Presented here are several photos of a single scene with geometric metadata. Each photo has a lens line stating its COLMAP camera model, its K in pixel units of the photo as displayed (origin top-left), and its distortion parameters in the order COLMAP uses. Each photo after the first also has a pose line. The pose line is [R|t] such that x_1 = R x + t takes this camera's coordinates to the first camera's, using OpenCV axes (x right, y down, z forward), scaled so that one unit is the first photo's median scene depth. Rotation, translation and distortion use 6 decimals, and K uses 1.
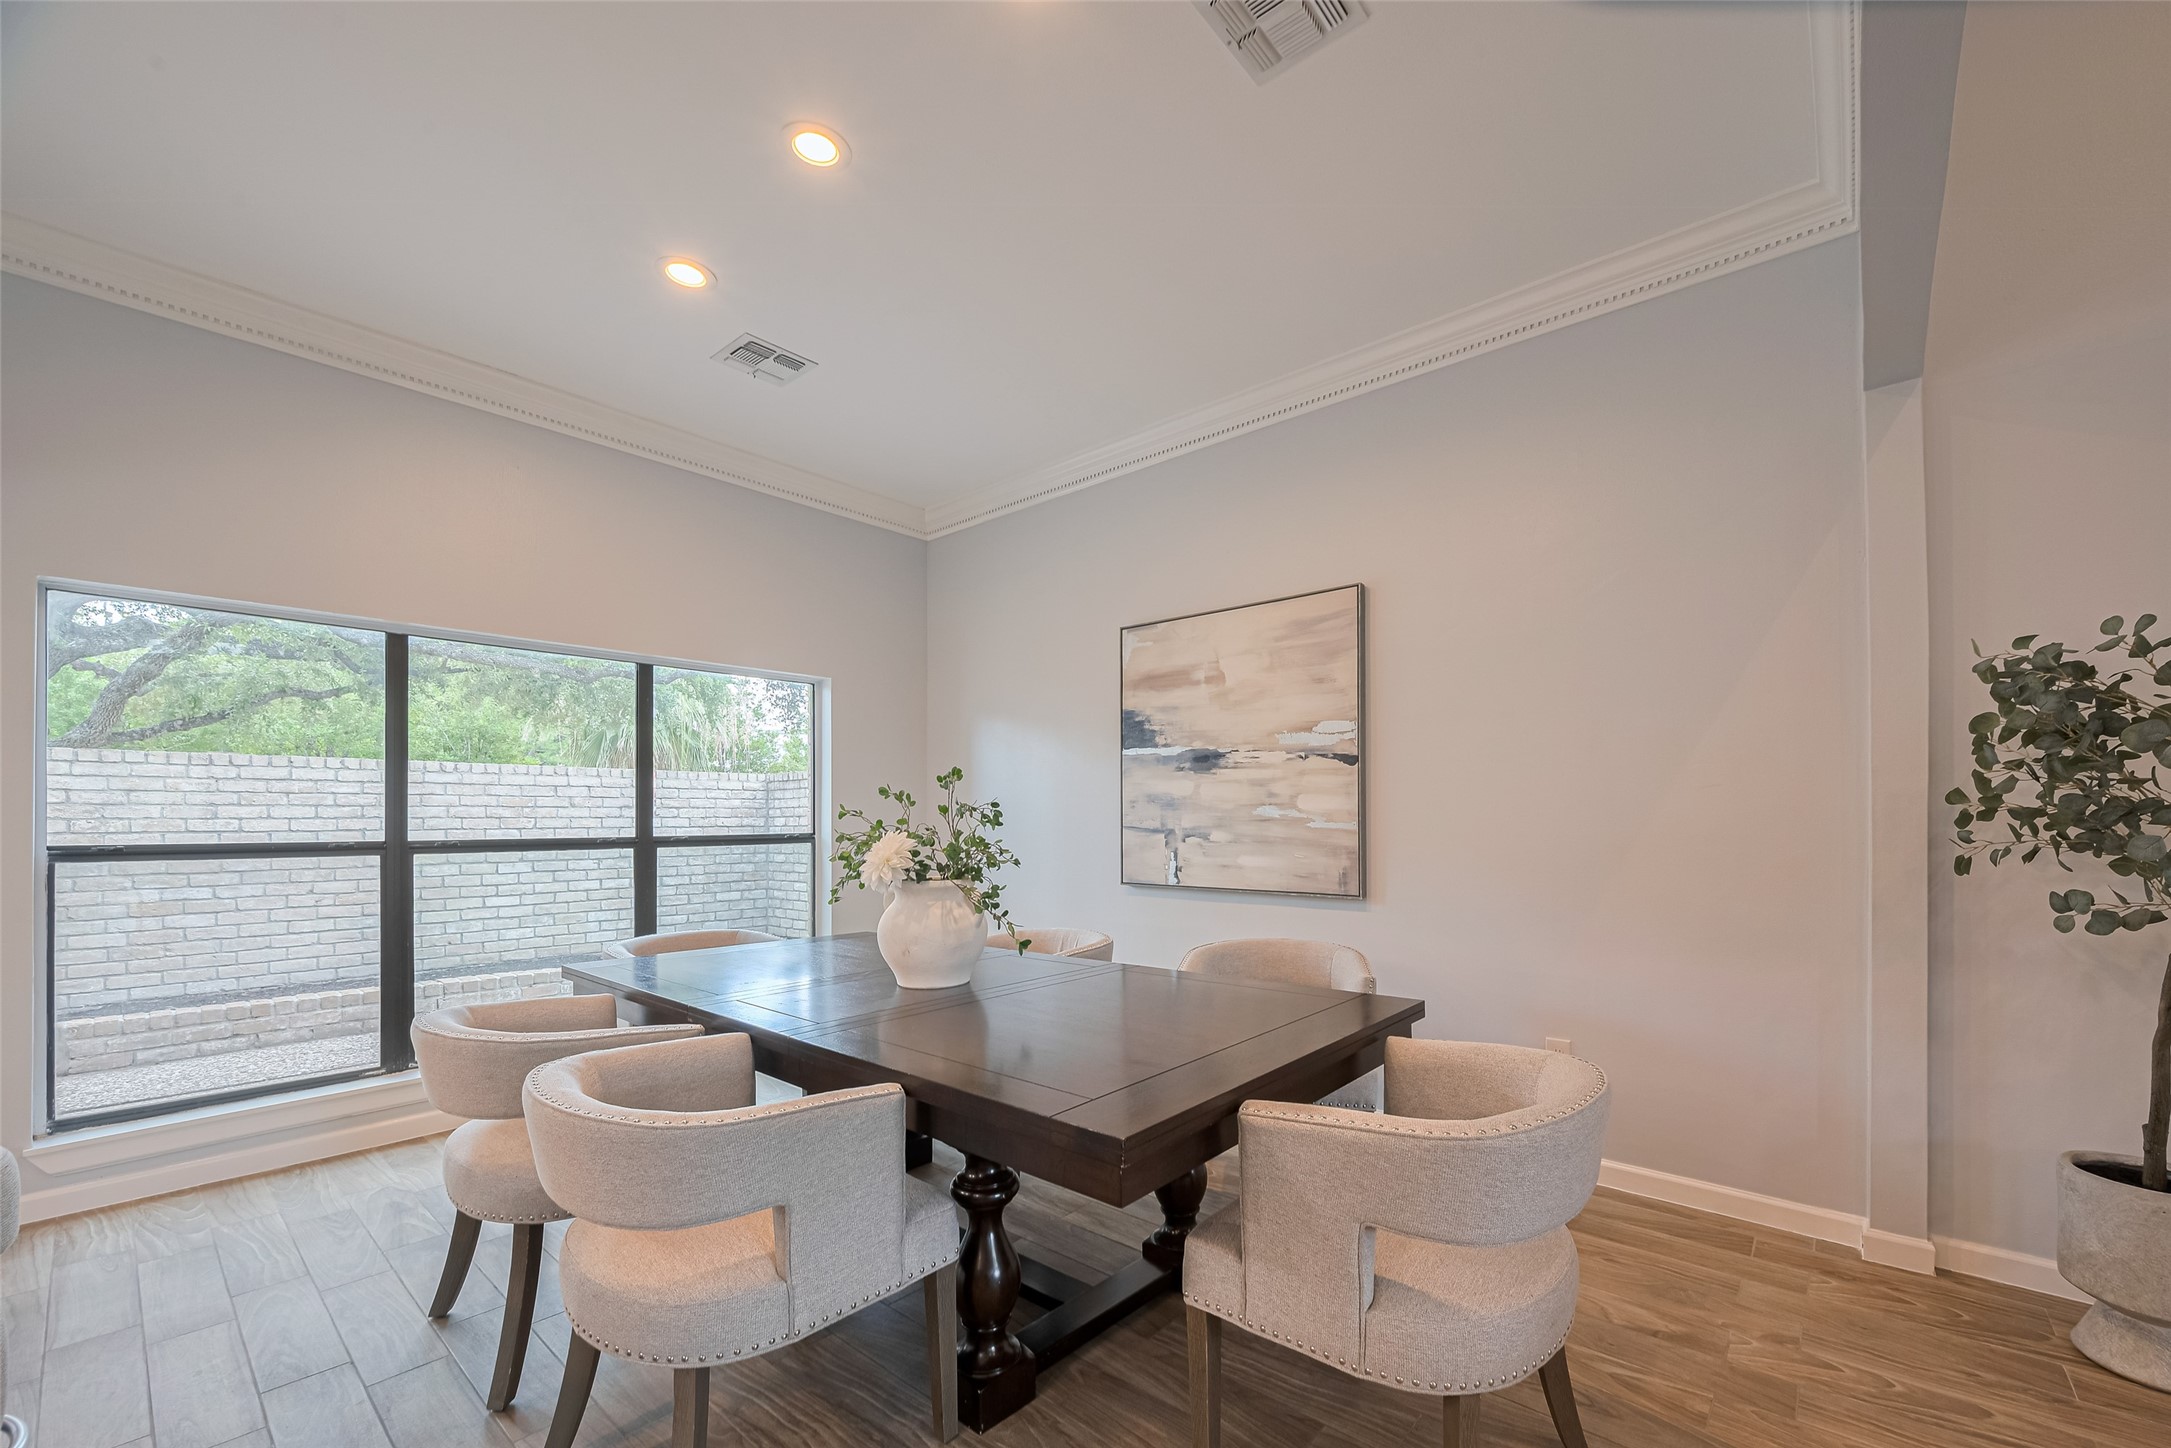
lens RADIAL K [[883.2, 0, 1096.1], [0, 883.2, 814.6], [0, 0, 1]] dist [-0.007001, -0.000591]
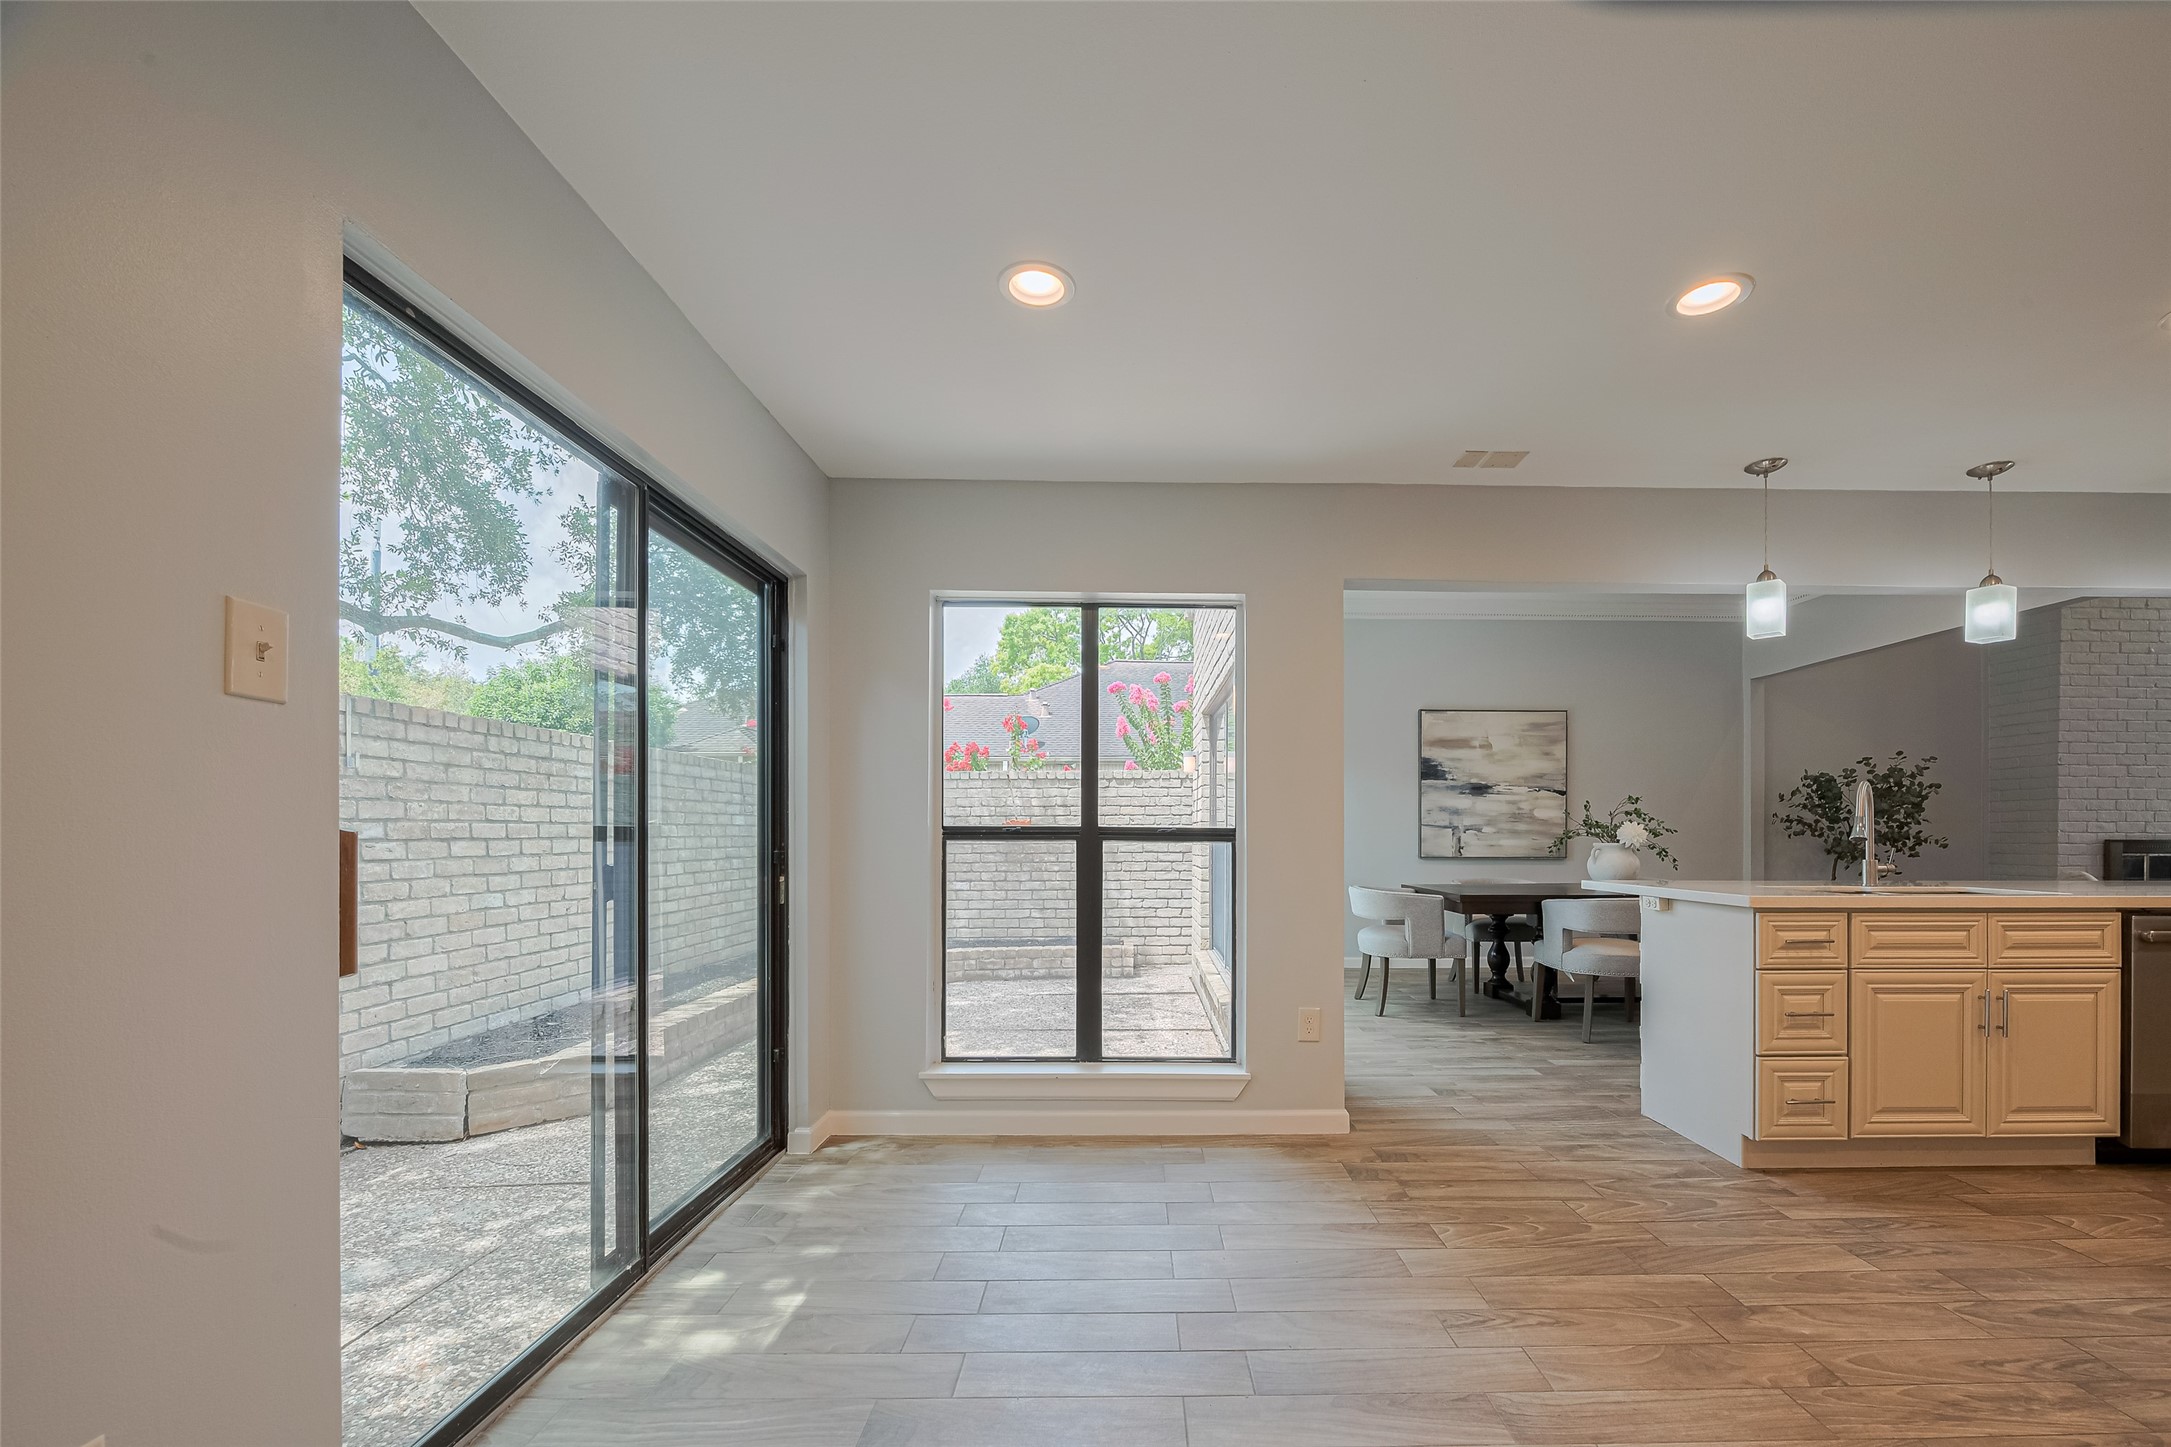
lens RADIAL K [[883.2, 0, 1096.1], [0, 883.2, 814.1], [0, 0, 1]] dist [-0.007001, -0.000591]
pose [[0.768727, 0.019745, 0.639272, -1.714745], [-0.009928, 0.999771, -0.018941, 0.035201], [-0.639500, 0.008214, 0.768747, 0.084193]]
